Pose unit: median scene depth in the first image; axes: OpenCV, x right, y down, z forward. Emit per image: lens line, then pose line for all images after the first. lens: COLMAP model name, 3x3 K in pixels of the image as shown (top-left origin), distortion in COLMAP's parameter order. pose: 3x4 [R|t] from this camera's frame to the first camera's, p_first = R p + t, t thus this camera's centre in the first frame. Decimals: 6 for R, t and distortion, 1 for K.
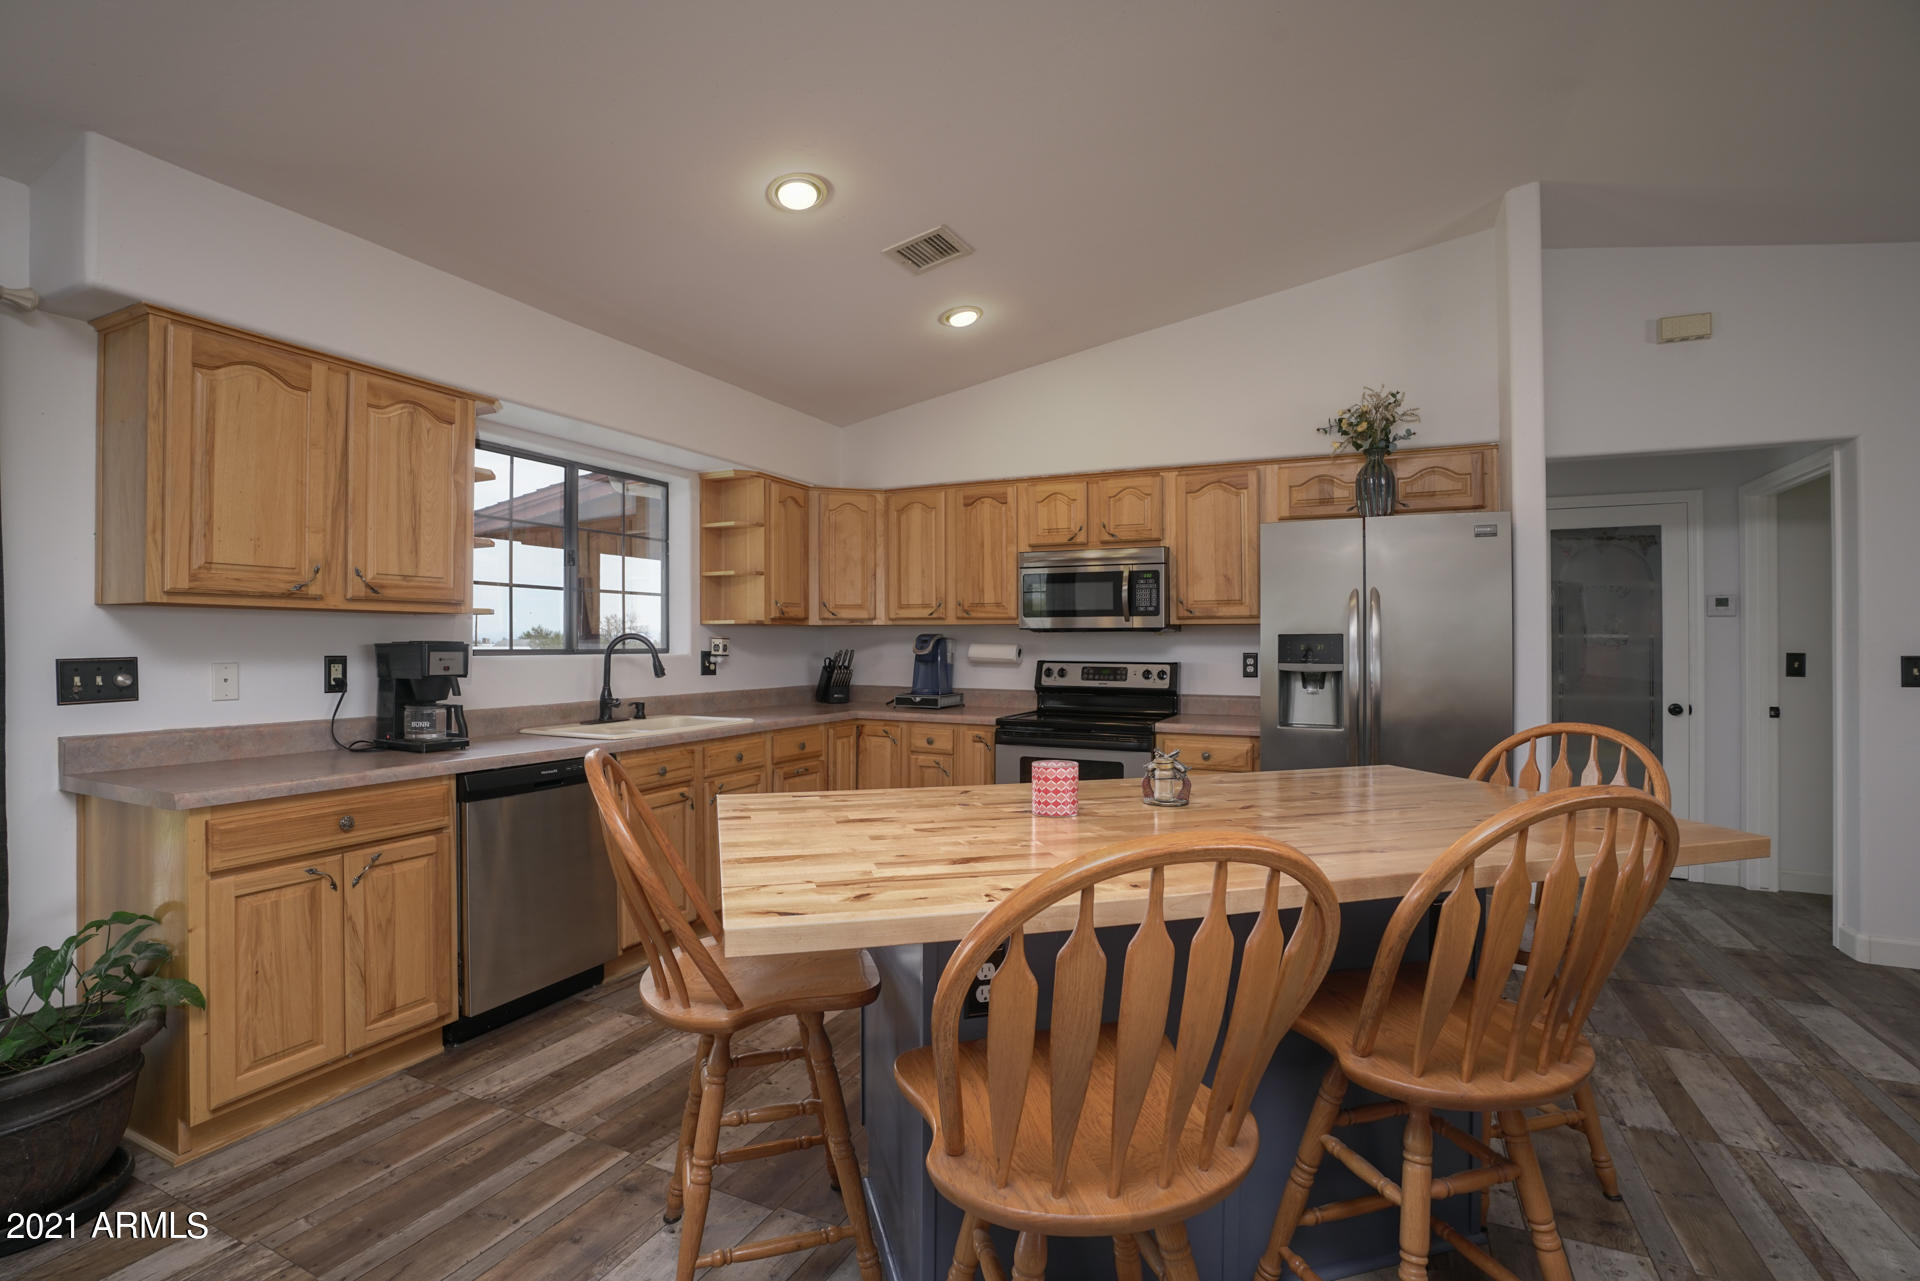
lens RADIAL K [[865.7, 0, 953.5], [0, 865.7, 639.3], [0, 0, 1]] dist [-0.055376, 0.006236]
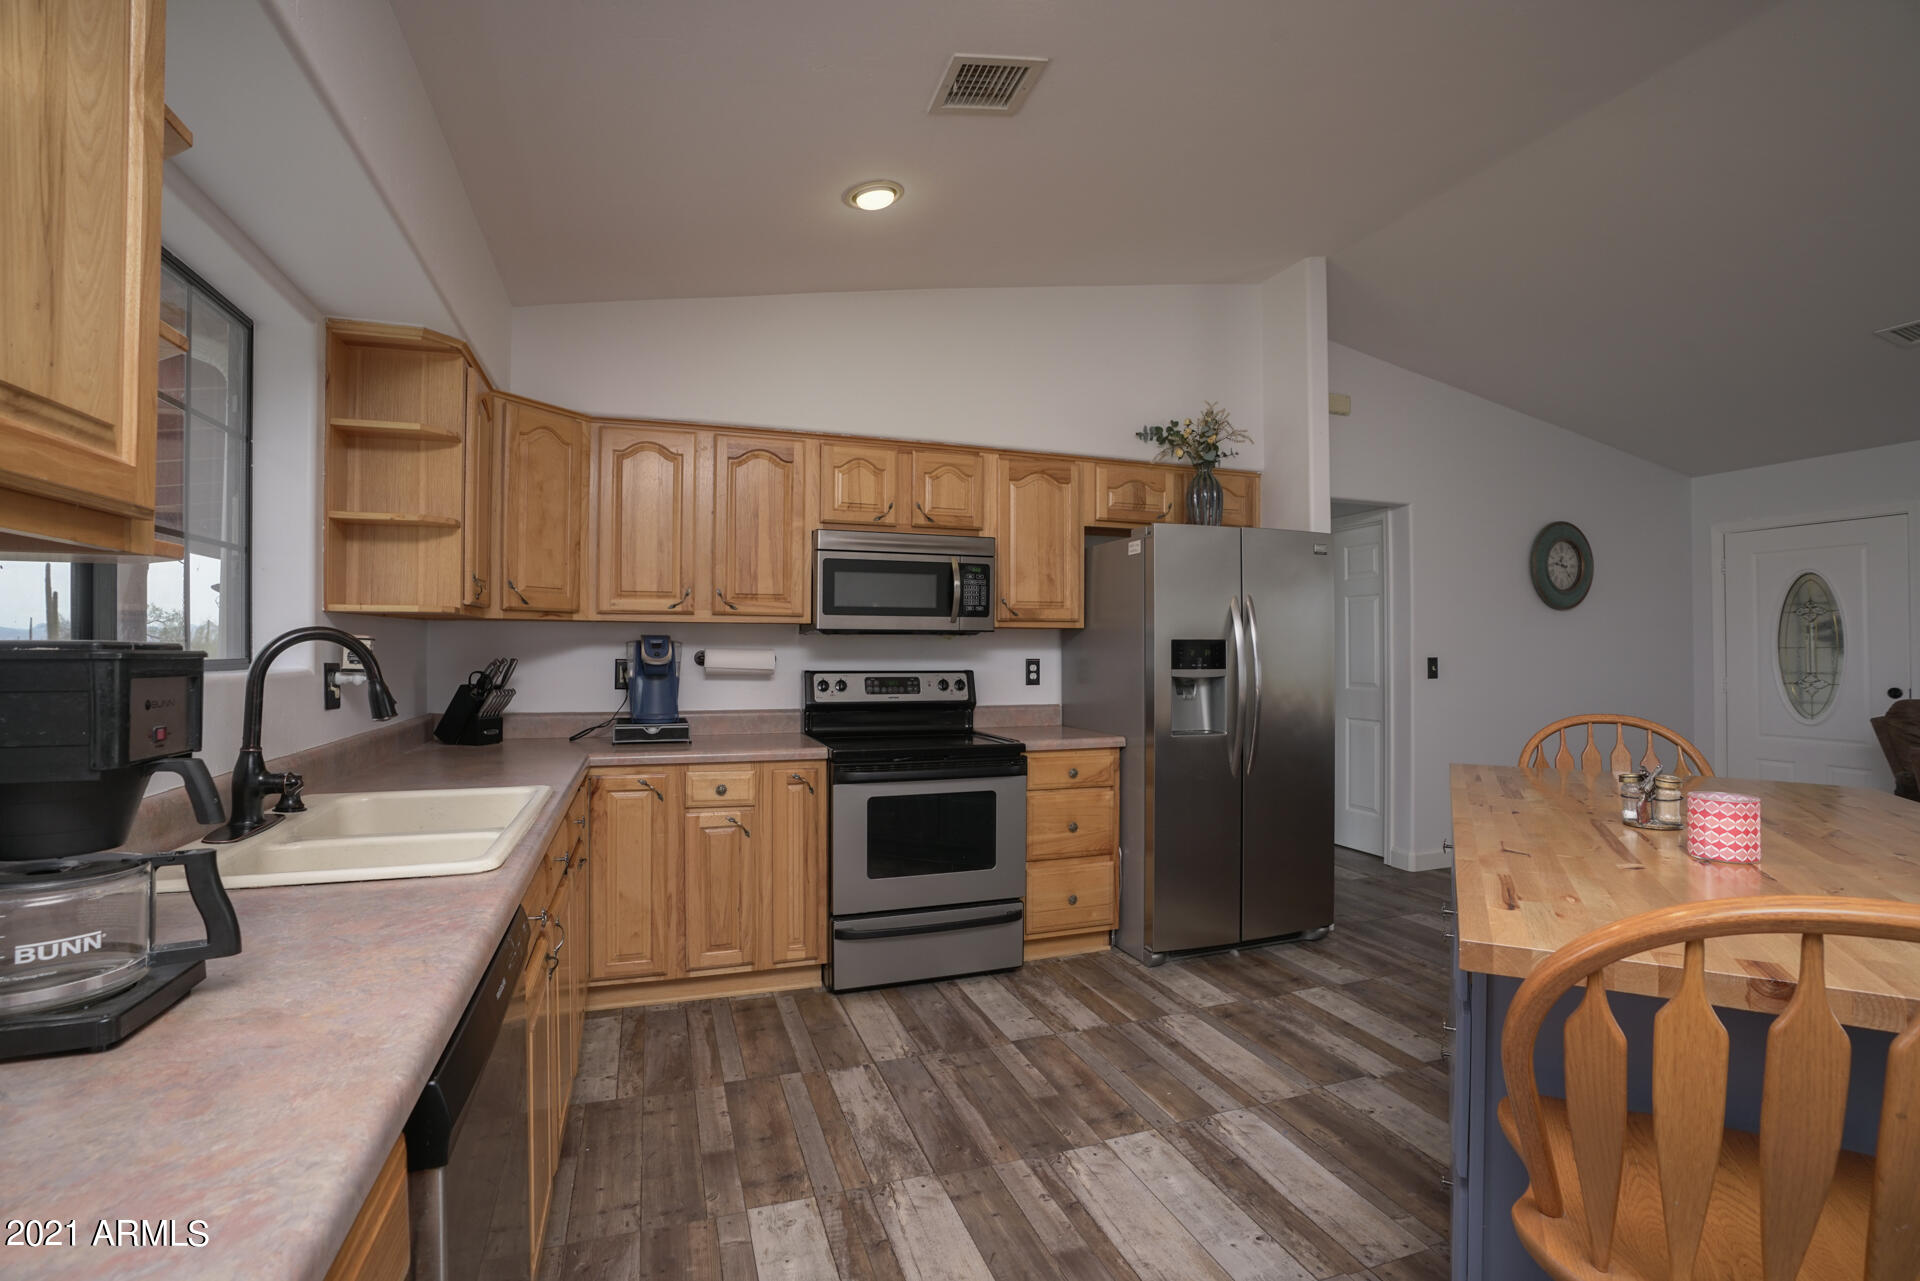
lens RADIAL K [[865.7, 0, 949.9], [0, 865.7, 643.8], [0, 0, 1]] dist [-0.055376, 0.006236]
pose [[0.714903, 0.003264, 0.699216, -0.397421], [-0.002986, 0.999994, -0.001615, 0.001436], [-0.699218, -0.000933, 0.714908, 0.398770]]
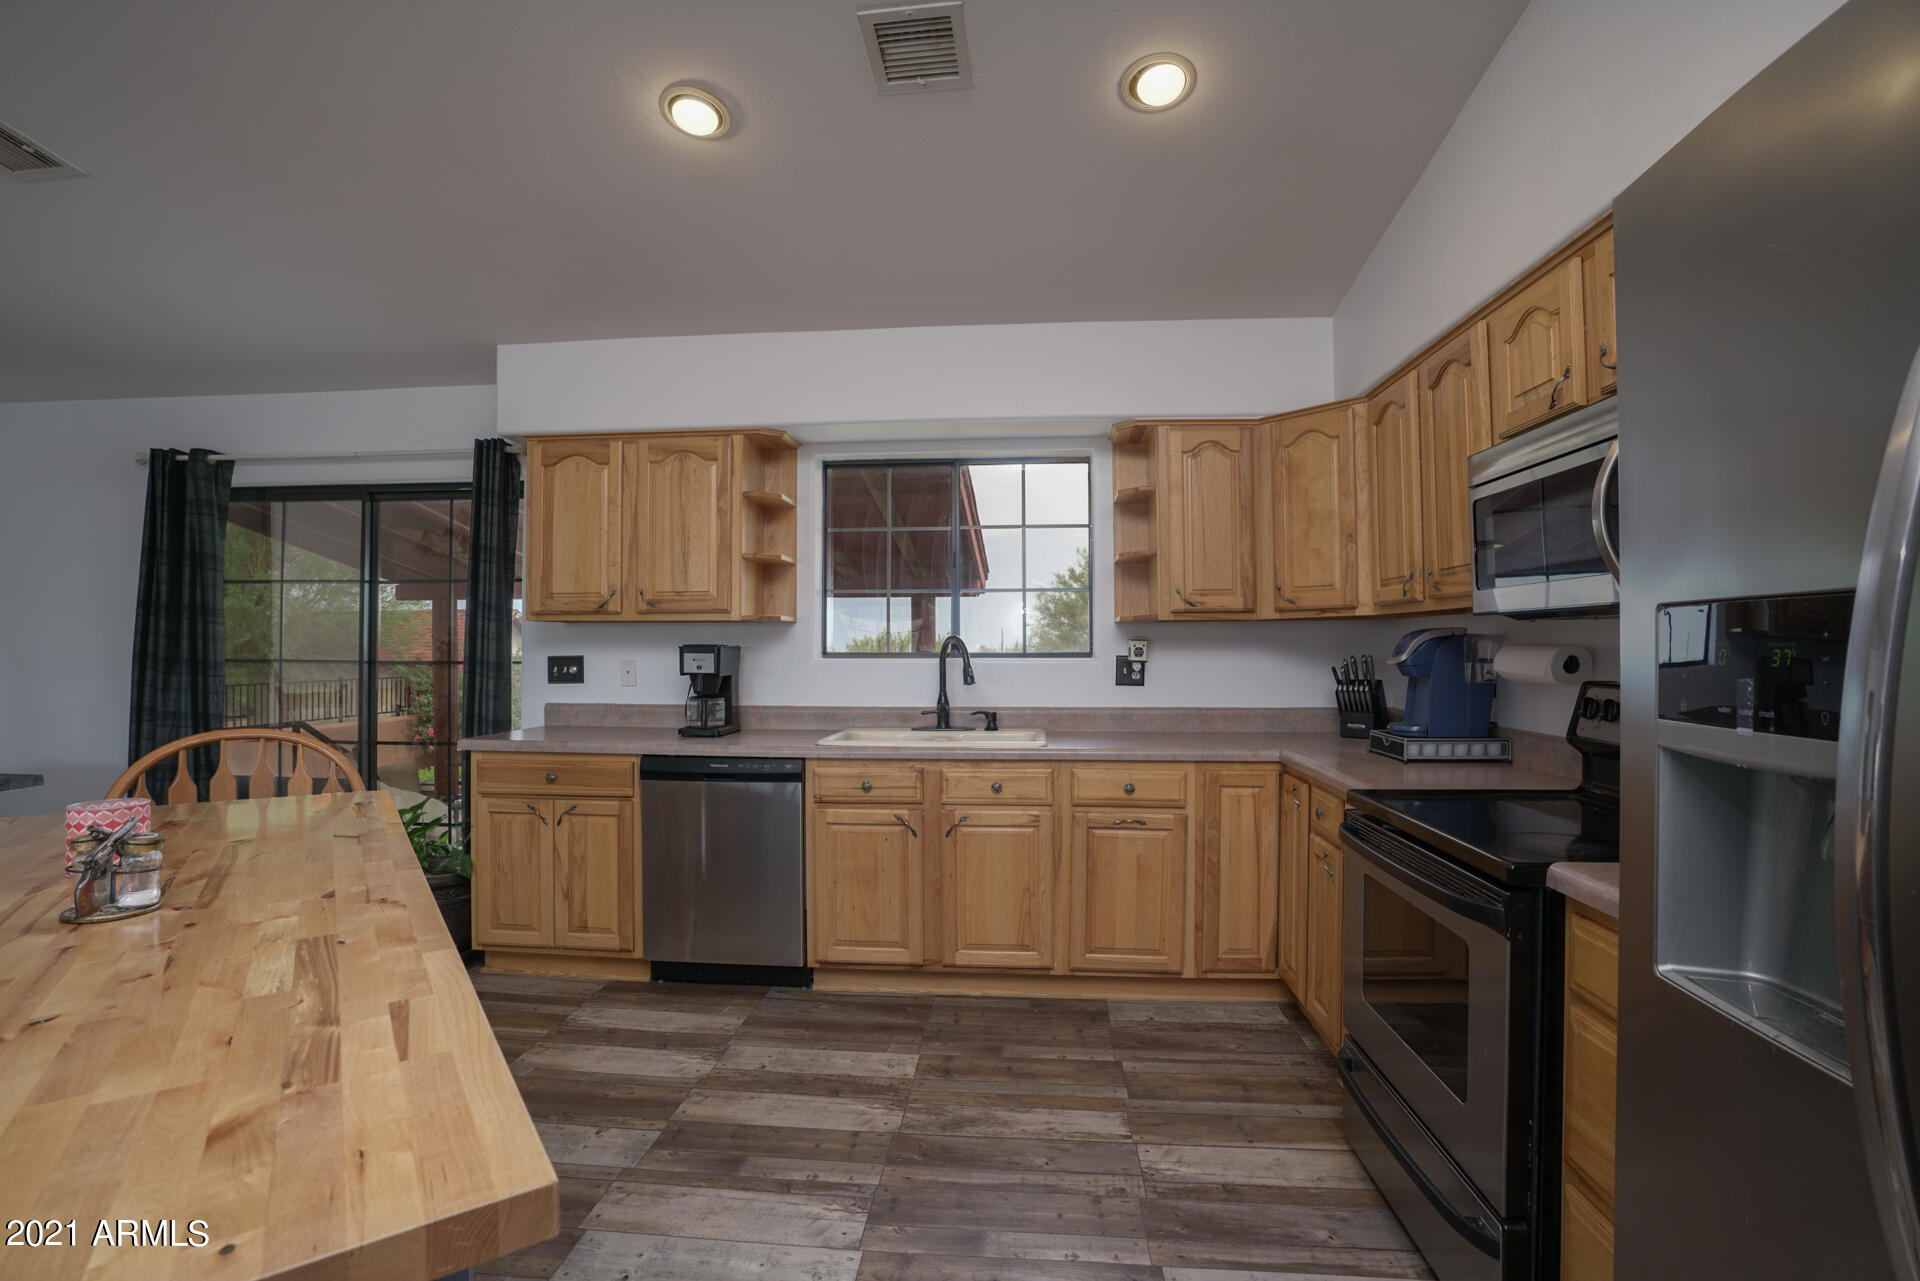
lens RADIAL K [[865.7, 0, 959.9], [0, 865.7, 640.8], [0, 0, 1]] dist [-0.055376, 0.006236]
pose [[0.363546, -0.007707, -0.931544, 0.437432], [0.004270, 0.999969, -0.006607, 0.004349], [0.931566, -0.001575, 0.363568, 0.596145]]
